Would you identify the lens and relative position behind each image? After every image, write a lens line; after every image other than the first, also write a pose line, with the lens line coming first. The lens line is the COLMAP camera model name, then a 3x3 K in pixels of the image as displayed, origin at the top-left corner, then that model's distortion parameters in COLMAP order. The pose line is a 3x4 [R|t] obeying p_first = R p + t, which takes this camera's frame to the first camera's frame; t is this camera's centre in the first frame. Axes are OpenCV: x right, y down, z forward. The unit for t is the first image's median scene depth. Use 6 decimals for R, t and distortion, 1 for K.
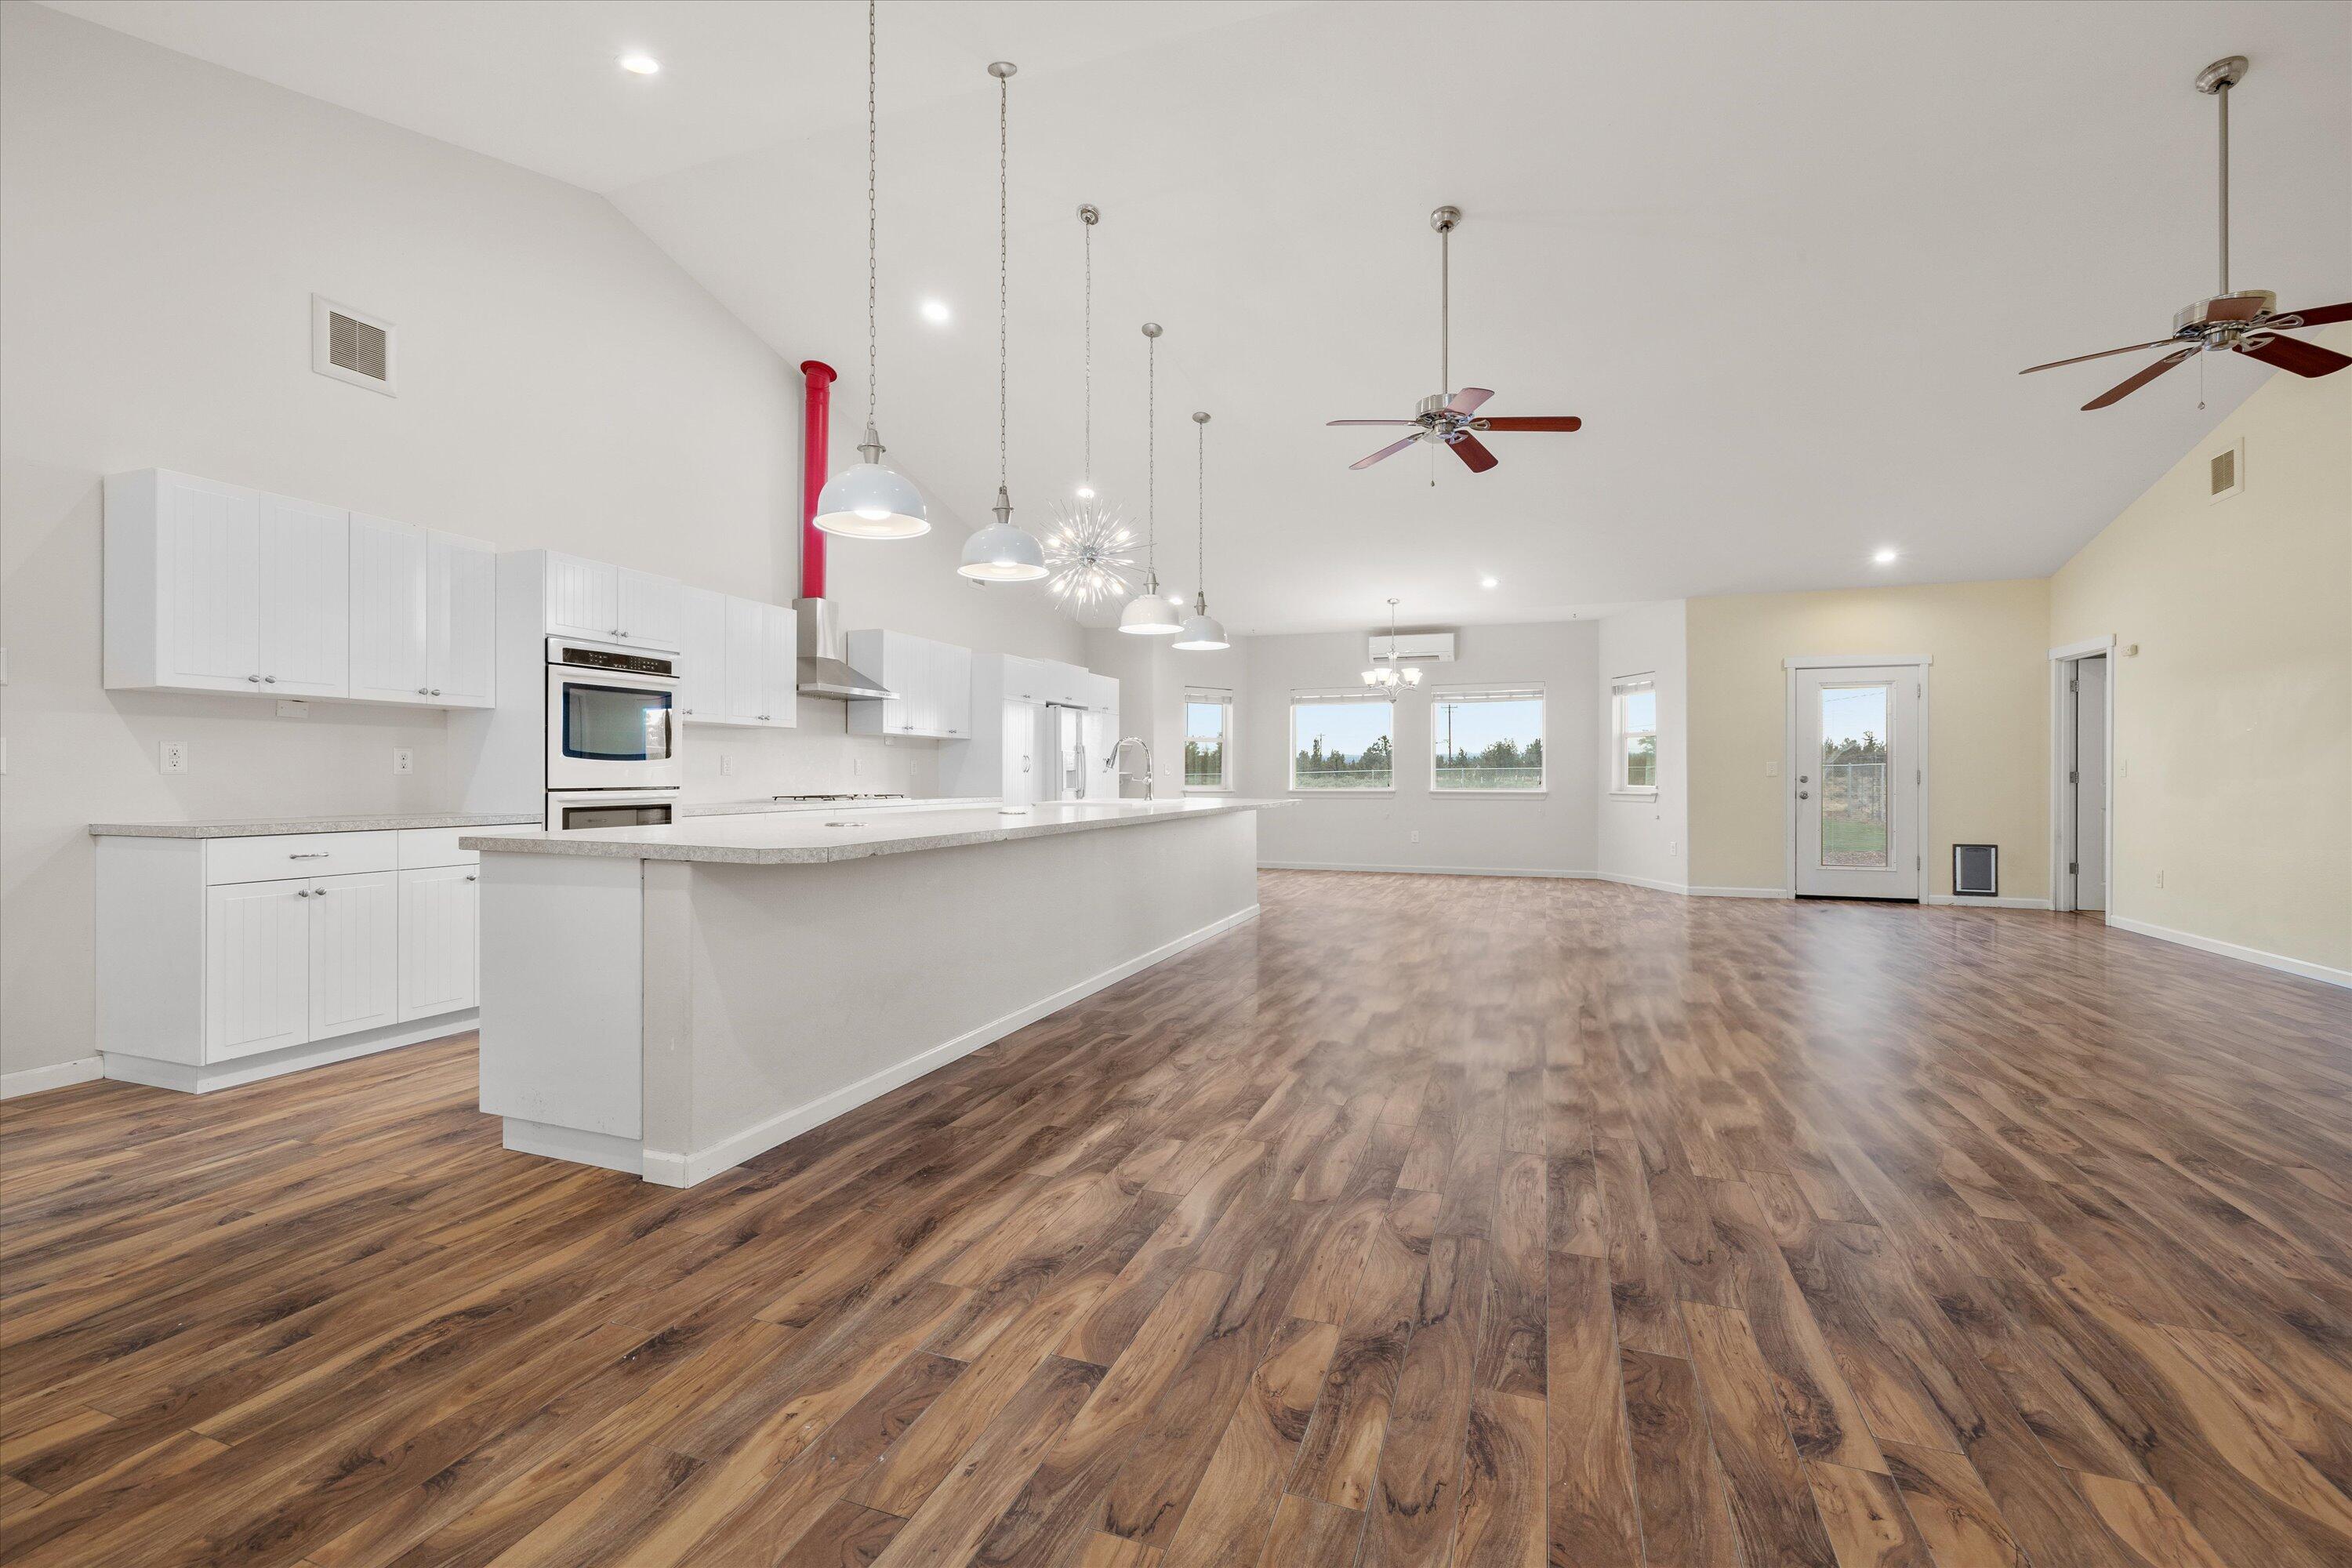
lens RADIAL K [[1006.5, 0, 1176.0], [0, 1006.5, 784.0], [0, 0, 1]] dist [0.003217, -0.000124]
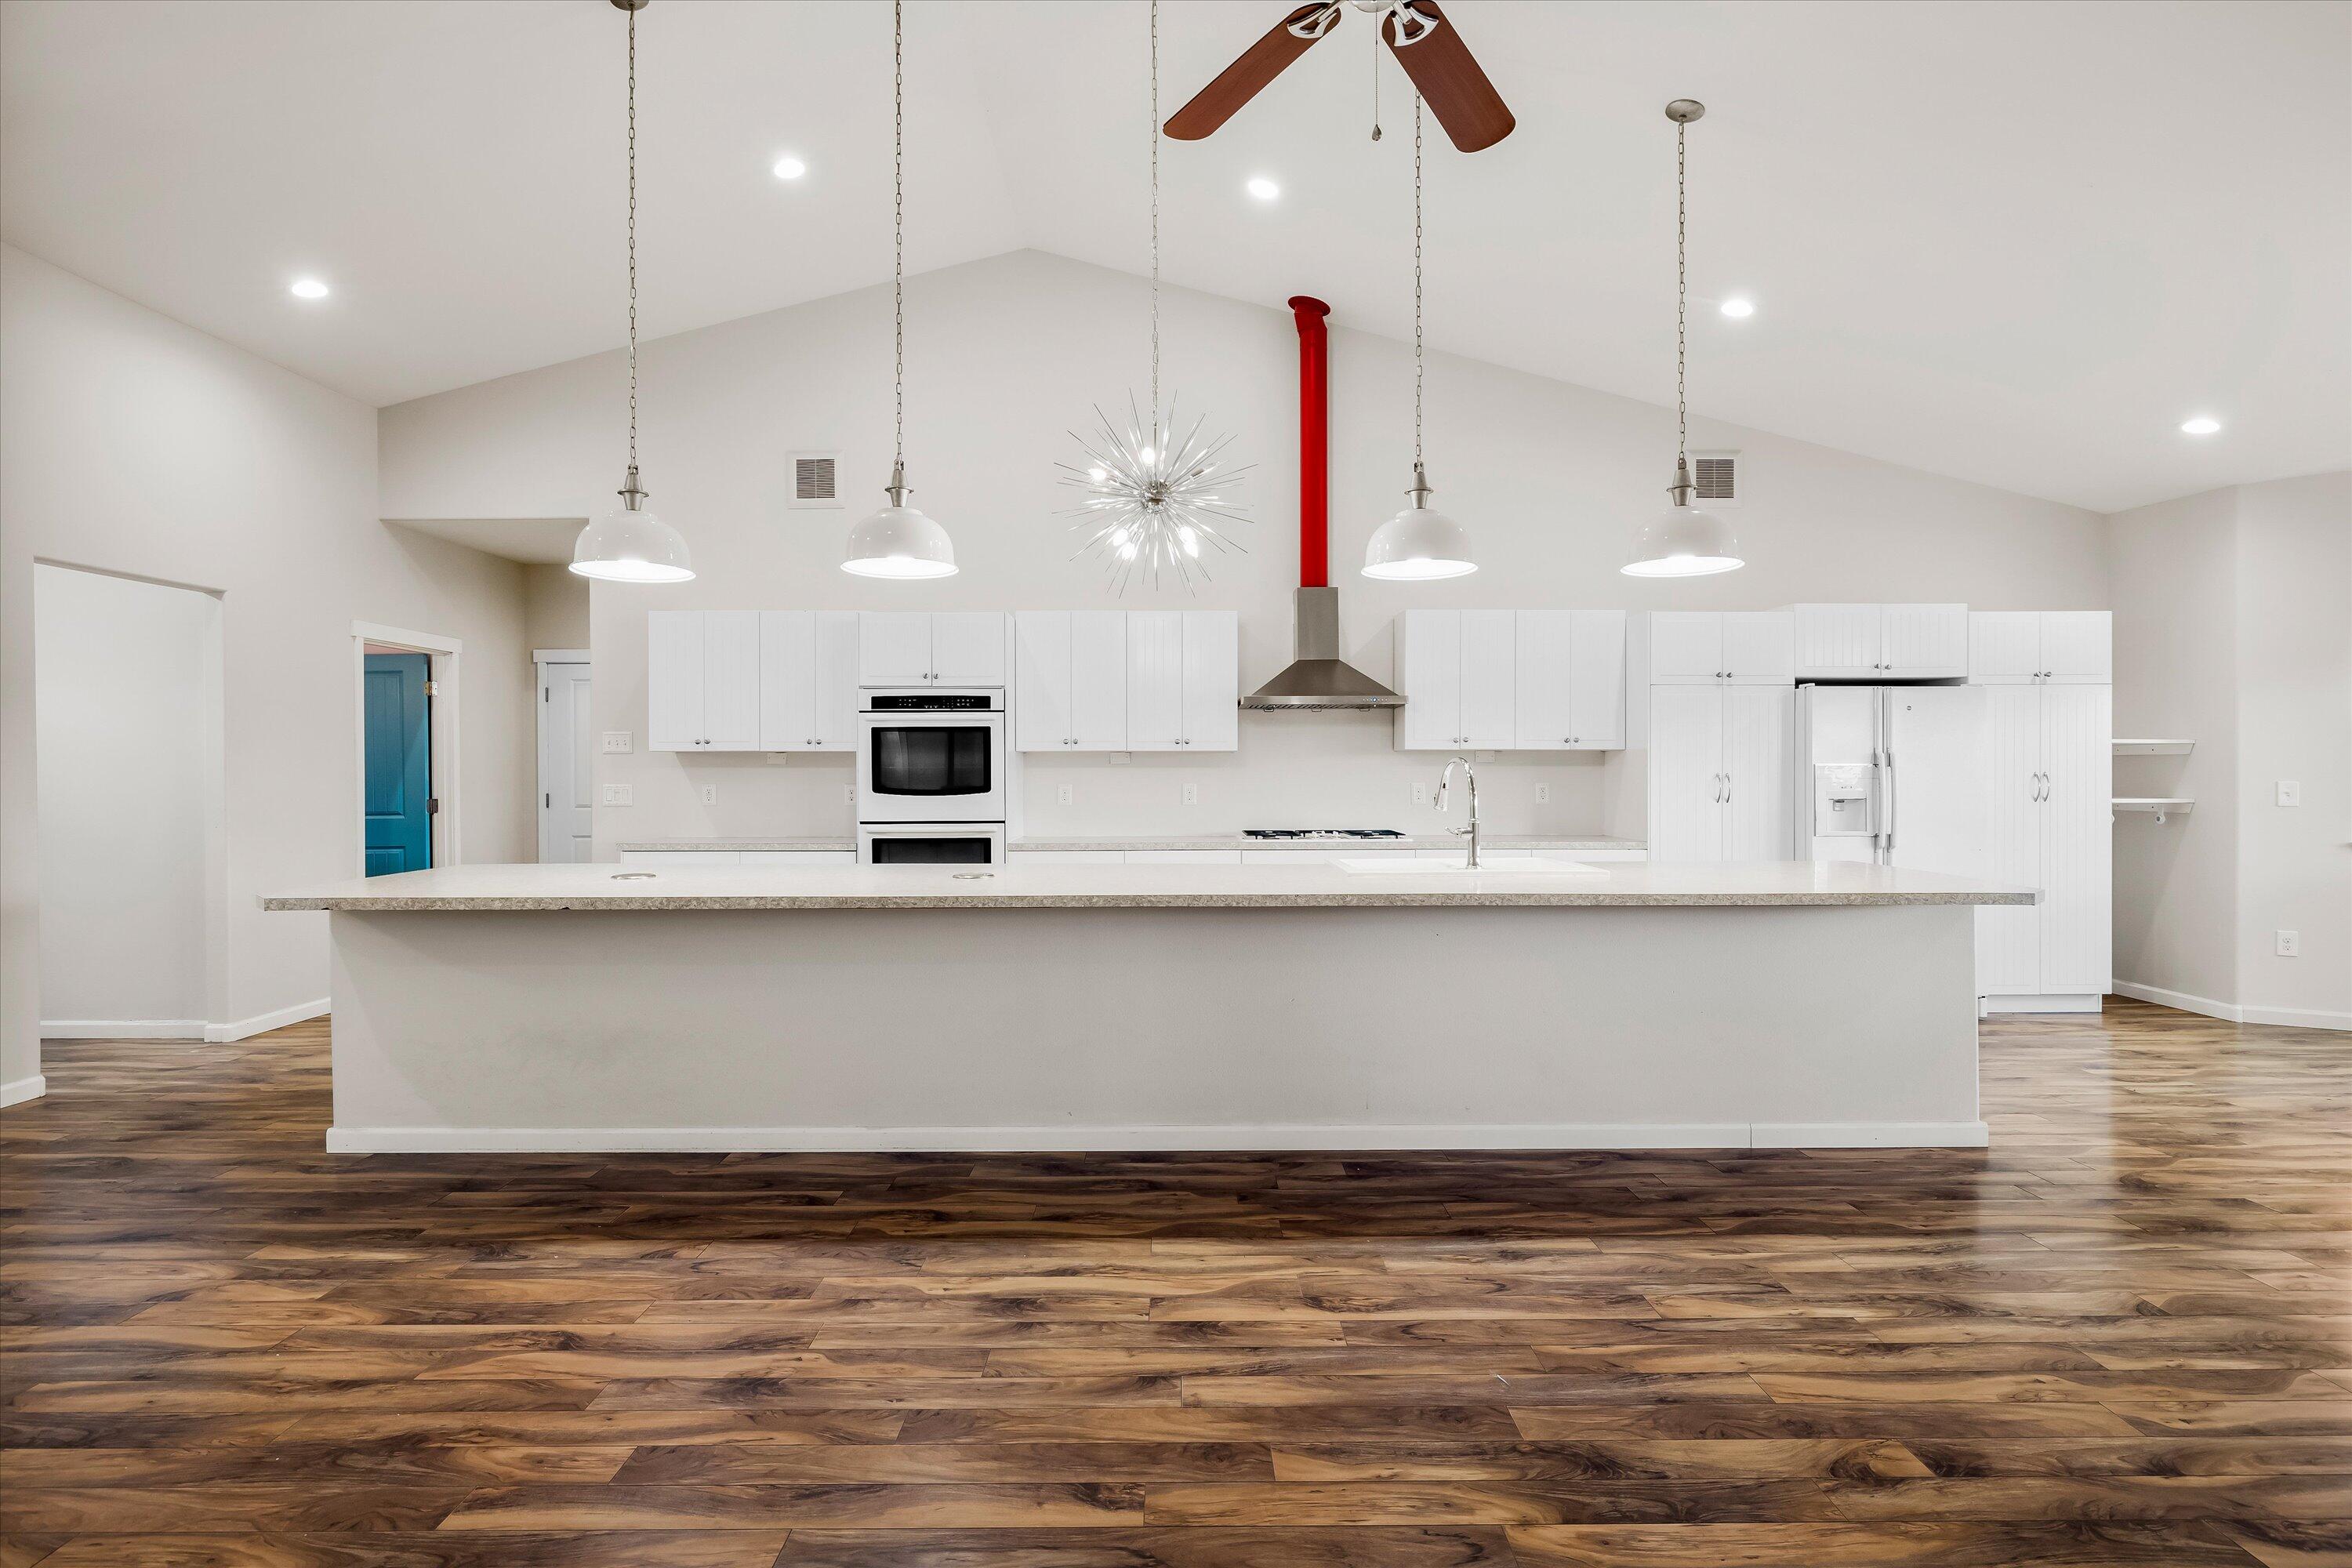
lens RADIAL K [[1197.3, 0, 1176.0], [0, 1197.3, 784.0], [0, 0, 1]] dist [0.007327, 0.000549]
pose [[0.338225, 0.010258, -0.941009, 0.718293], [-0.005412, 0.999945, 0.008955, -0.048630], [0.941050, 0.002064, 0.338262, 0.814455]]
